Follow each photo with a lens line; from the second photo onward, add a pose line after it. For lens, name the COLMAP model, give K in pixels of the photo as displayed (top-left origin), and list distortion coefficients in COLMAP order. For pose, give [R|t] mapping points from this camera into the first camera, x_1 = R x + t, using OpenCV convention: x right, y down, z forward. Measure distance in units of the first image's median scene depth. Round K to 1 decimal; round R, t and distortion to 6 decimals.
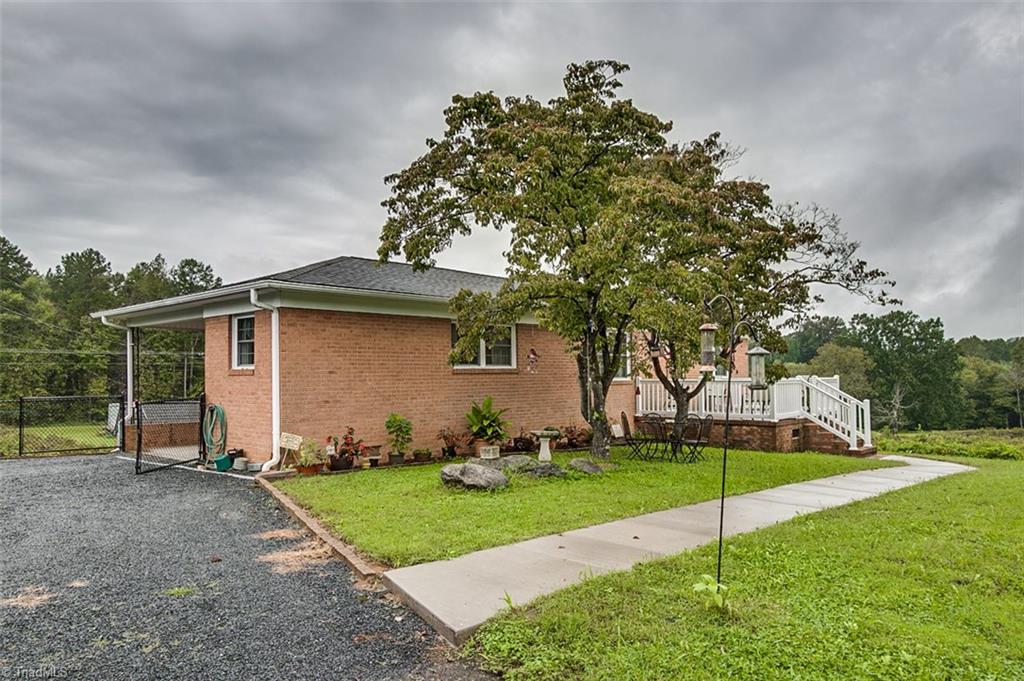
lens RADIAL K [[724.6, 0, 512.3], [0, 724.6, 366.3], [0, 0, 1]] dist [-0.005842, -0.000836]
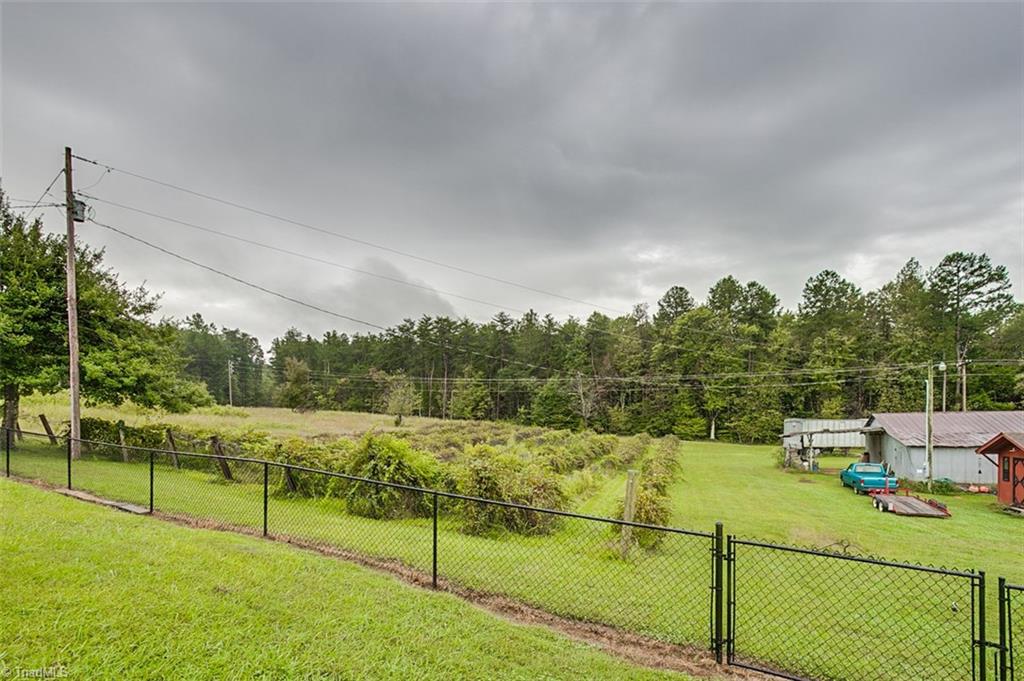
lens RADIAL K [[504.4, 0, 499.8], [0, 504.4, 434.6], [0, 0, 1]] dist [-0.010246, 0.000467]
pose [[0.266103, 0.018283, -0.963771, -0.029450], [0.021596, 0.999456, 0.024923, 0.034252], [0.963703, -0.027446, 0.265563, 0.346032]]
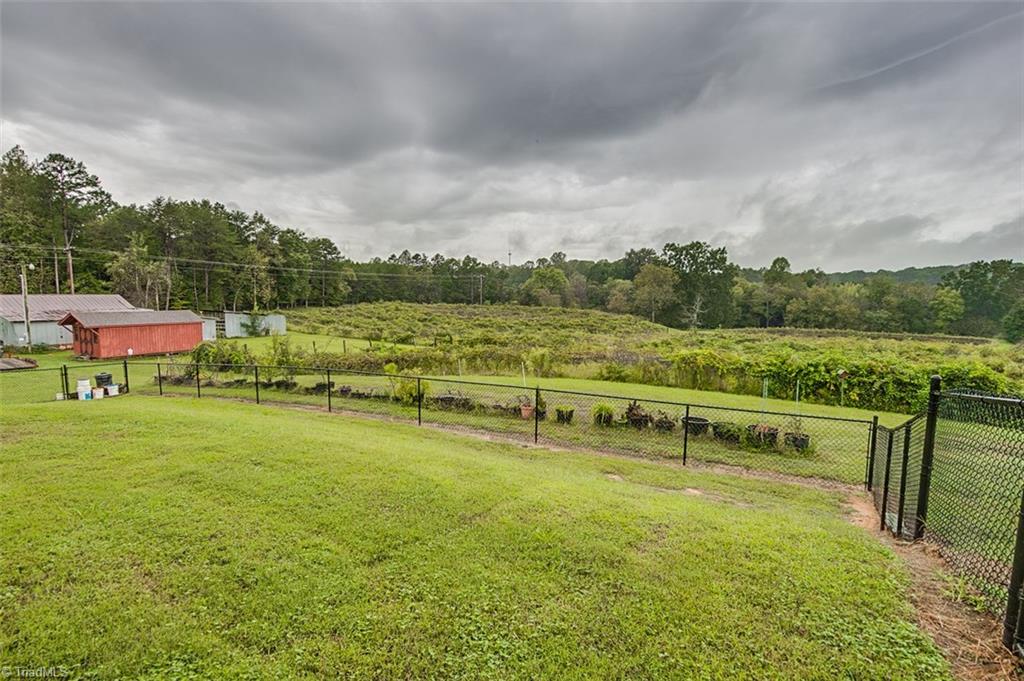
lens RADIAL K [[477.2, 0, 514.0], [0, 477.2, 338.7], [0, 0, 1]] dist [-0.005978, 0.001832]
pose [[0.987064, 0.003370, 0.160291, 0.073836], [-0.021775, 0.993333, 0.113203, 0.017529], [-0.158841, -0.115229, 0.980557, 0.231388]]
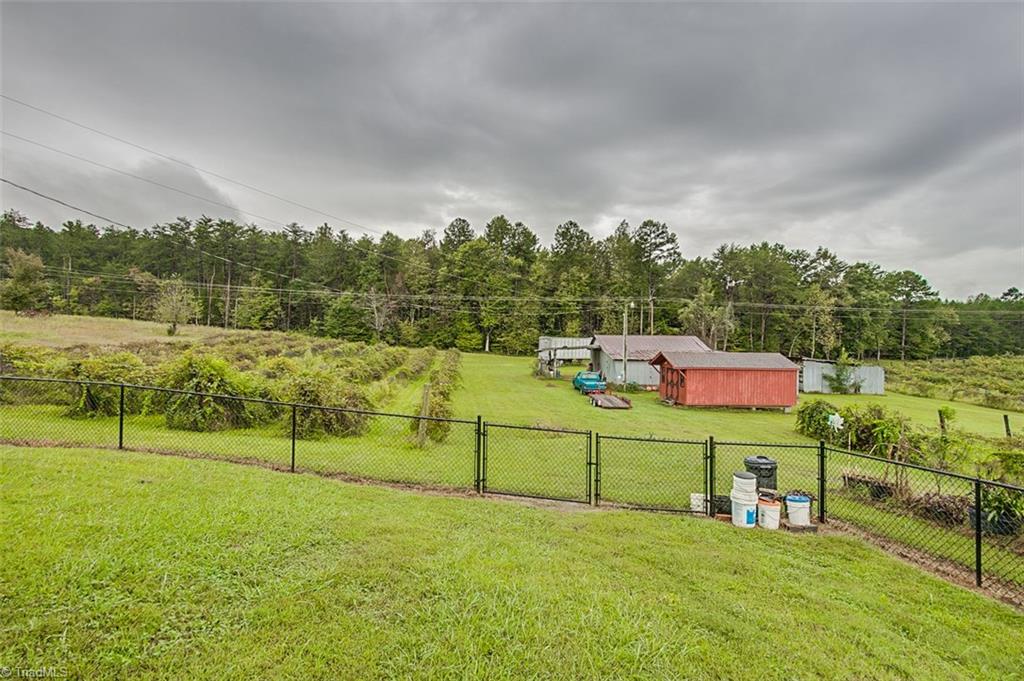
lens RADIAL K [[477.2, 0, 503.4], [0, 477.2, 336.2], [0, 0, 1]] dist [-0.005978, 0.001832]
pose [[0.644760, 0.010752, -0.764310, -0.007656], [-0.002748, 0.999927, 0.011748, 0.030313], [0.764380, -0.005474, 0.644742, 0.331017]]
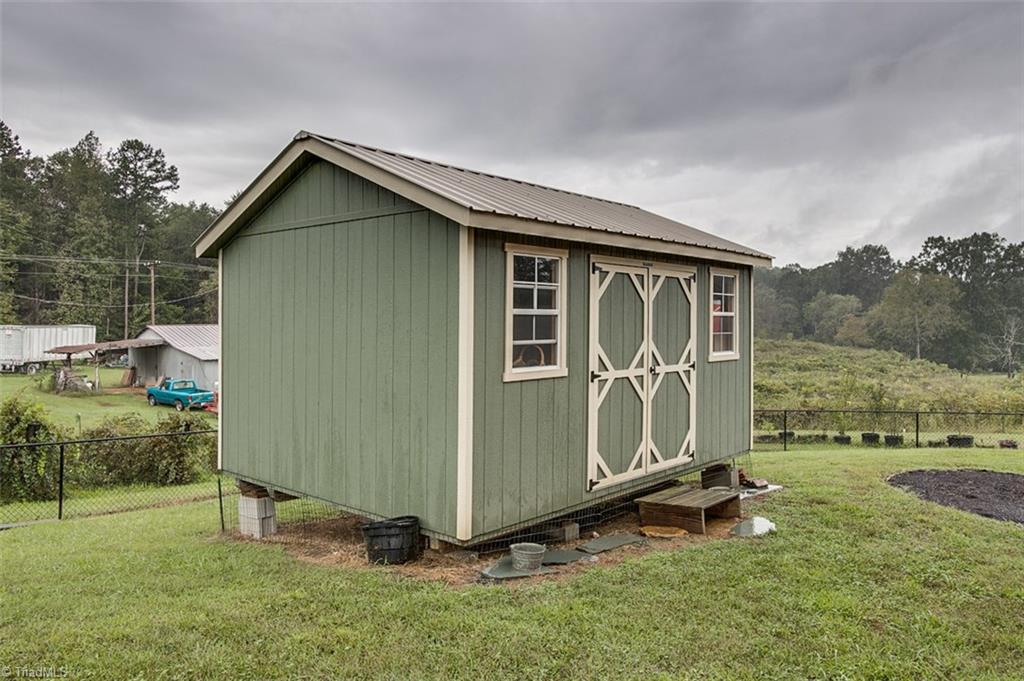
lens RADIAL K [[731.6, 0, 517.4], [0, 731.6, 318.8], [0, 0, 1]] dist [0.003523, 0.001300]
pose [[0.999591, 0.008940, 0.027157, -0.064135], [-0.009512, 0.999734, 0.021010, 0.019324], [-0.026962, -0.021260, 0.999410, 0.222194]]
